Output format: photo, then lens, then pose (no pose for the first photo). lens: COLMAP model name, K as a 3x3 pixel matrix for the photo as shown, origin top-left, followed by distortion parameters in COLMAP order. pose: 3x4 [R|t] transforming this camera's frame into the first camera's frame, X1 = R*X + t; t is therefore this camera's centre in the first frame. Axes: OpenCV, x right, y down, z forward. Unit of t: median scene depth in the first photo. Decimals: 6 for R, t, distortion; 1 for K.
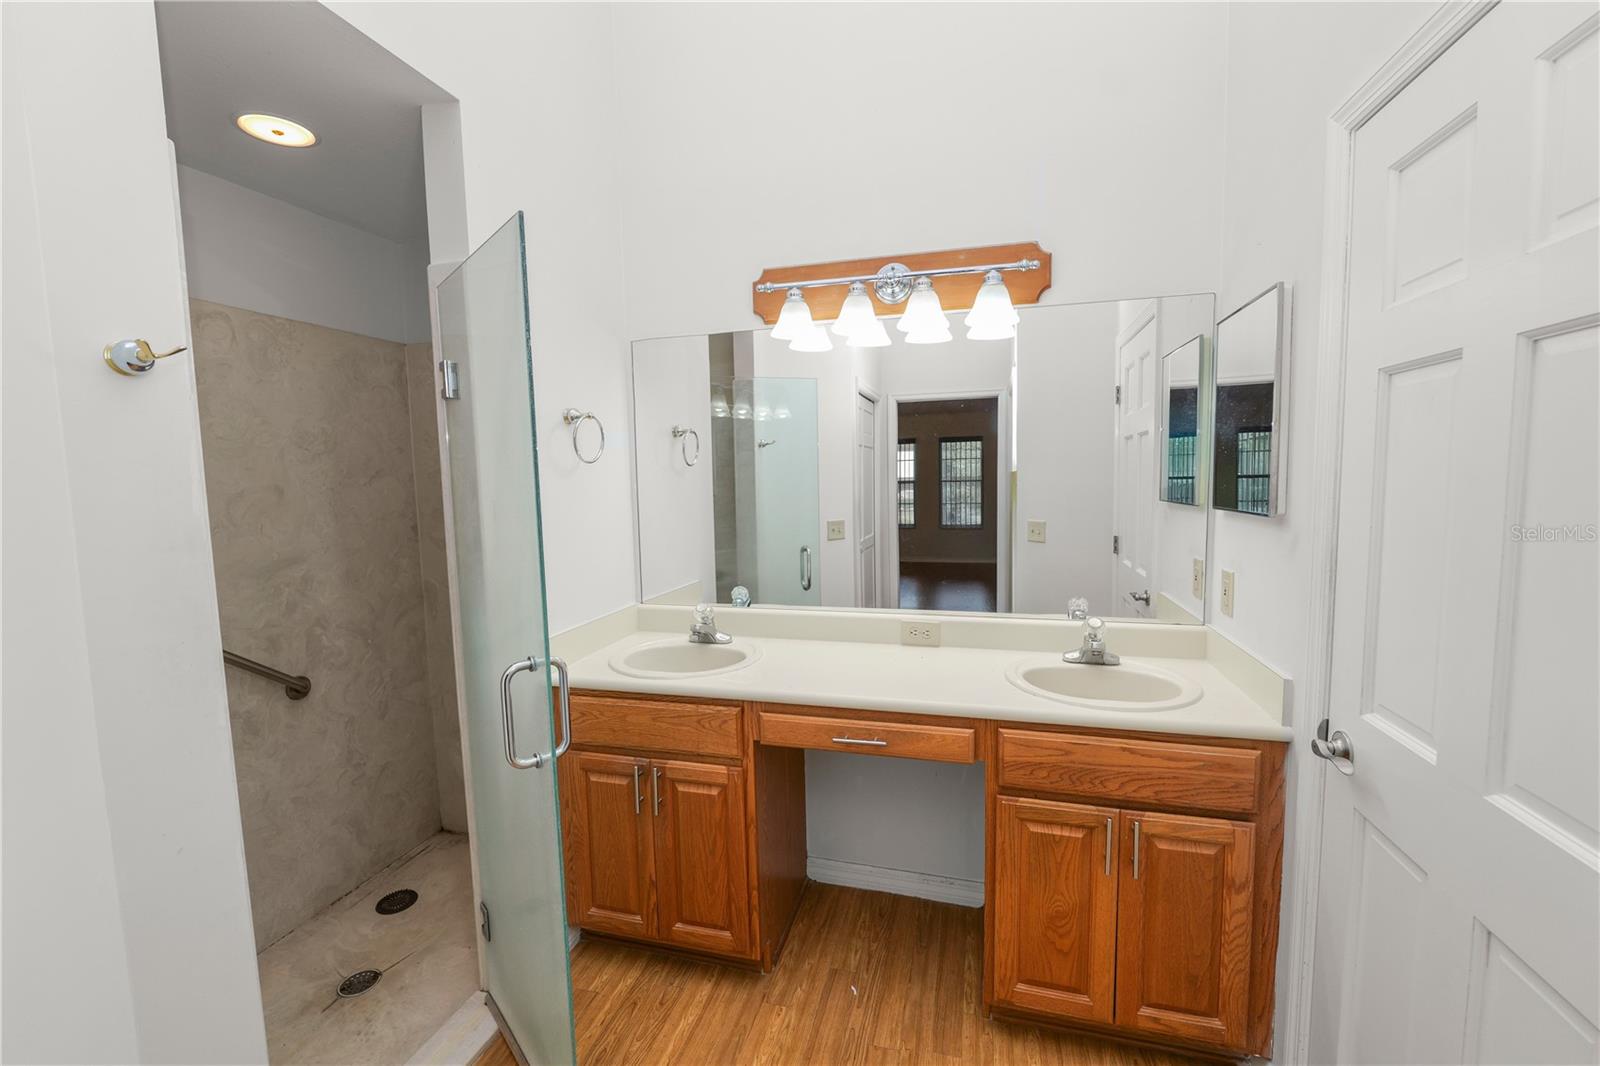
lens RADIAL K [[658.3, 0, 797.3], [0, 658.3, 528.1], [0, 0, 1]] dist [-0.002270, -0.000595]
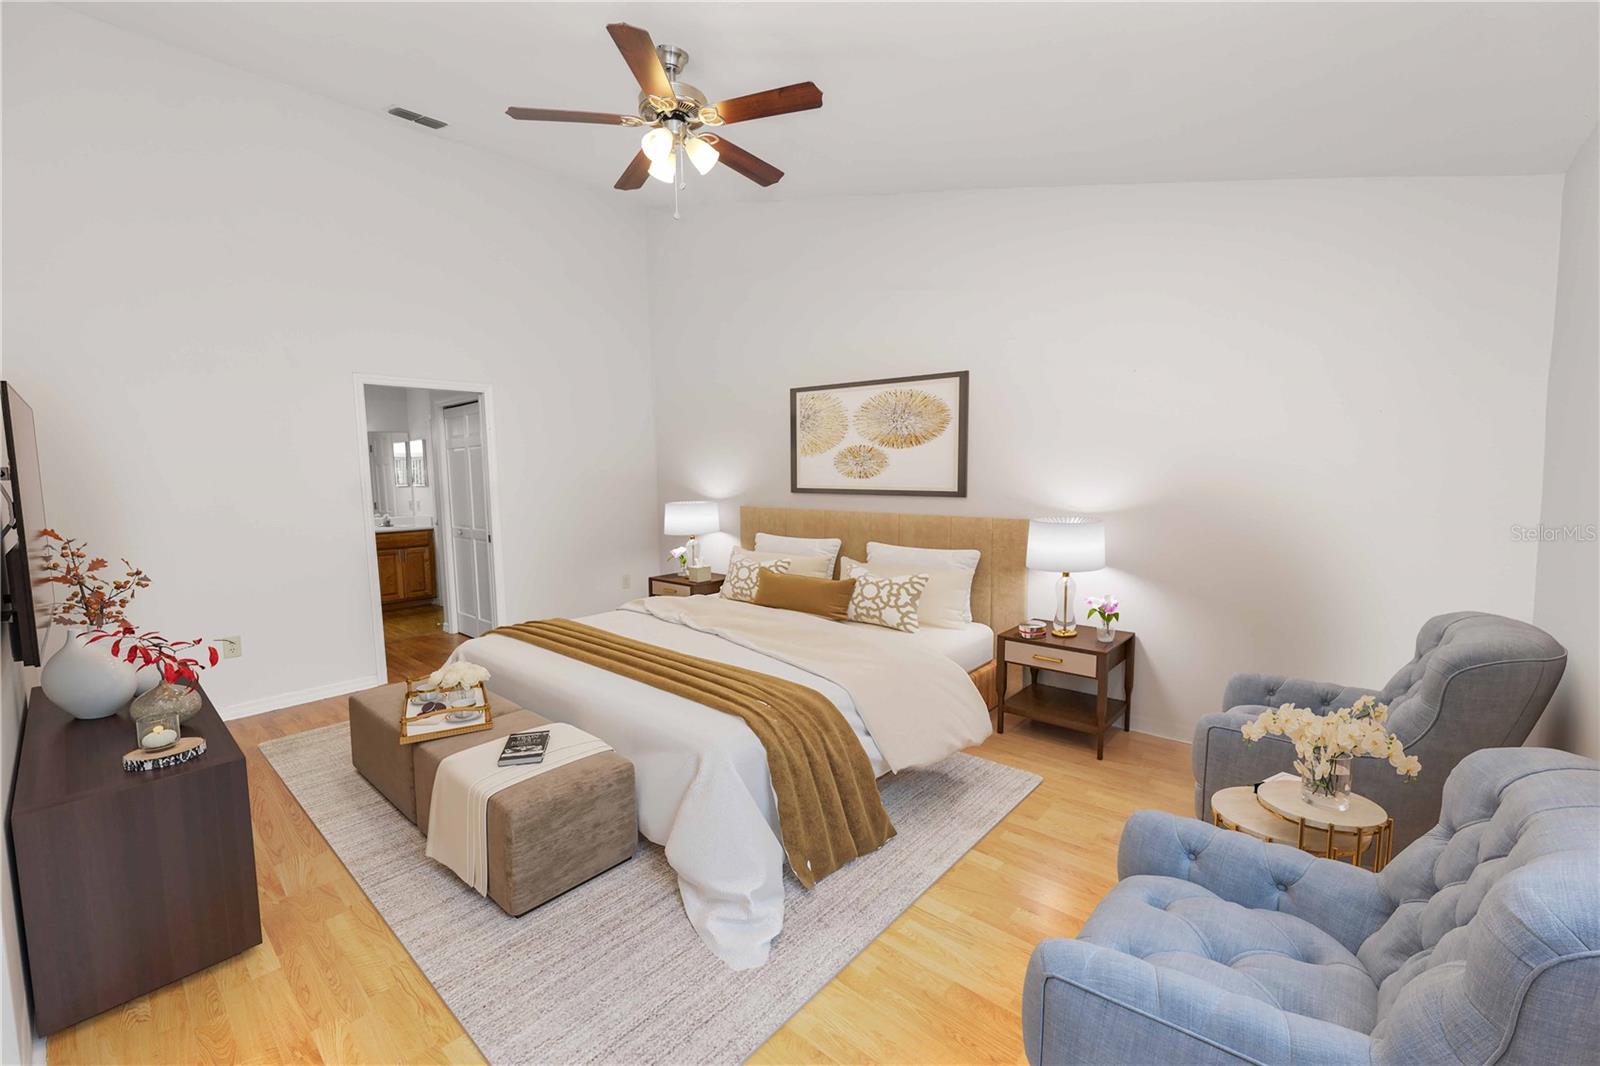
lens RADIAL K [[658.3, 0, 797.3], [0, 658.3, 528.1], [0, 0, 1]] dist [-0.002270, -0.000595]
pose [[0.442016, -0.065500, 0.894613, -2.483788], [0.076107, 0.996473, 0.035354, 0.333177], [-0.893773, 0.052460, 0.445442, -3.673490]]
